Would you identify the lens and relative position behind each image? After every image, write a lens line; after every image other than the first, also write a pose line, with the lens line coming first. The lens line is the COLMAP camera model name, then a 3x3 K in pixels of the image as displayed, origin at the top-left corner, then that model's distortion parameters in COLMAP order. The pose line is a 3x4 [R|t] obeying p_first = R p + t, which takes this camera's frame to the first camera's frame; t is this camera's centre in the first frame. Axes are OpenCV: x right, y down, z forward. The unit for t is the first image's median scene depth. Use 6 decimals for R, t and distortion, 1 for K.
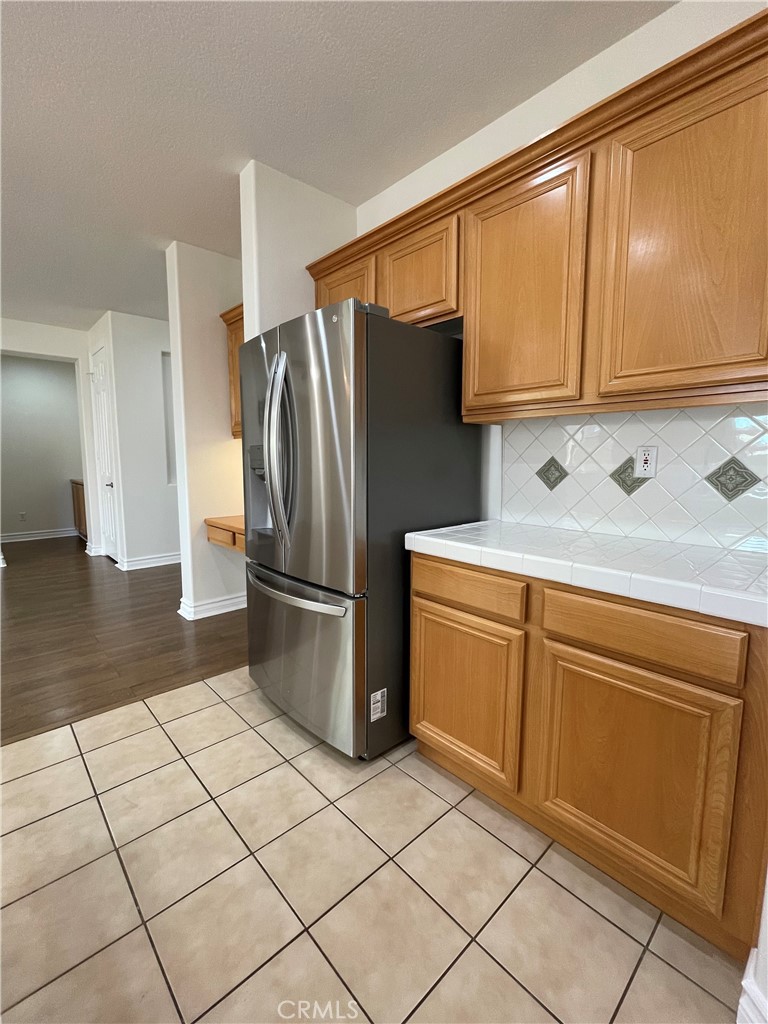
lens RADIAL K [[444.7, 0, 381.0], [0, 444.7, 507.2], [0, 0, 1]] dist [-0.000022, -0.000152]
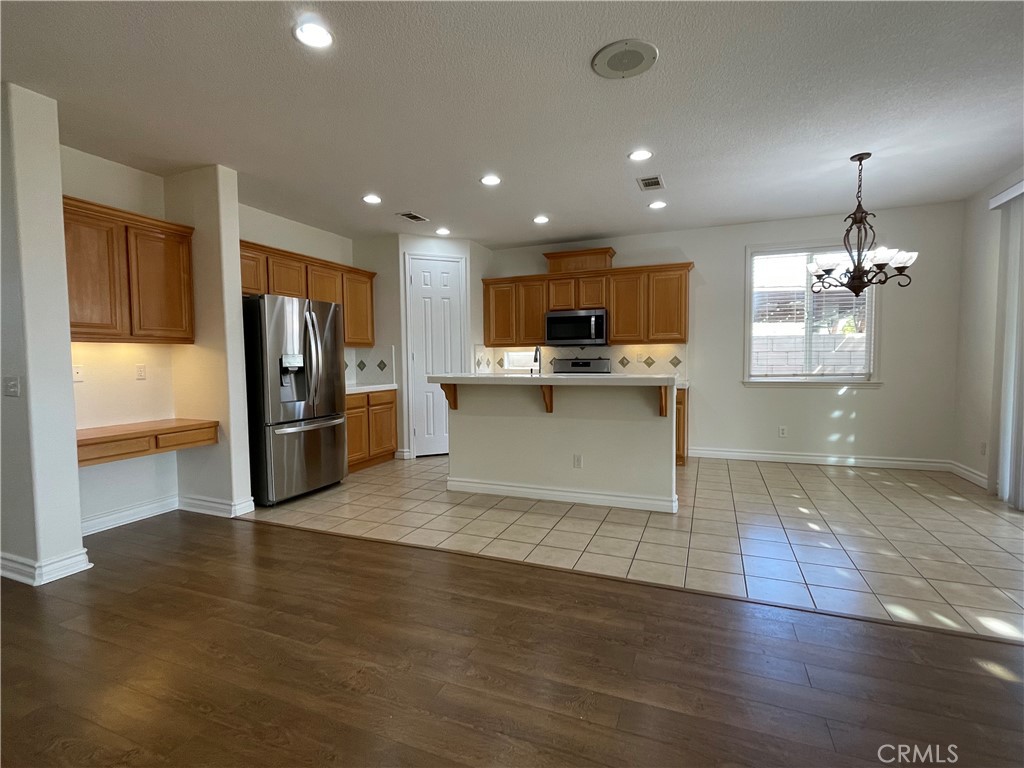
lens RADIAL K [[489.9, 0, 505.0], [0, 489.9, 385.8], [0, 0, 1]] dist [0.001261, -0.011138]
pose [[-0.419011, -0.050952, 0.906551, -1.702891], [0.110056, 0.988213, 0.106409, -0.090264], [-0.901287, 0.144358, -0.408464, 0.719250]]
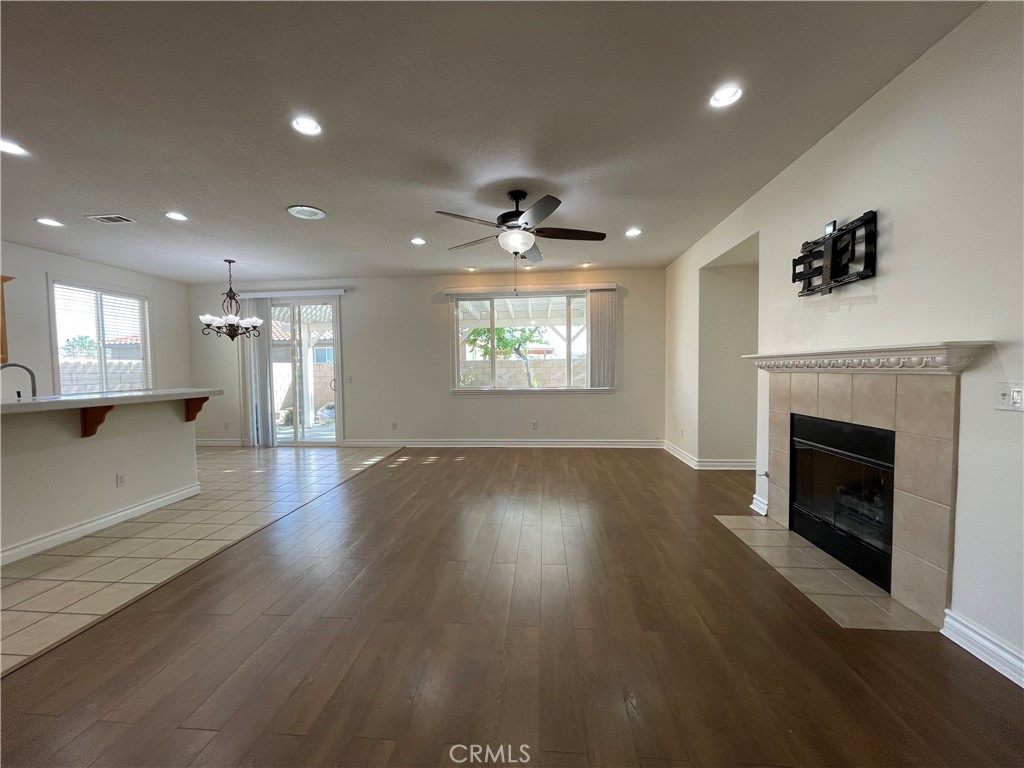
lens RADIAL K [[411.7, 0, 507.9], [0, 411.7, 387.8], [0, 0, 1]] dist [-0.001063, -0.000175]
pose [[-0.738565, 0.039046, -0.673050, -0.613779], [-0.061886, 0.990180, 0.125354, -0.179562], [0.671336, 0.134235, -0.728896, 1.528573]]
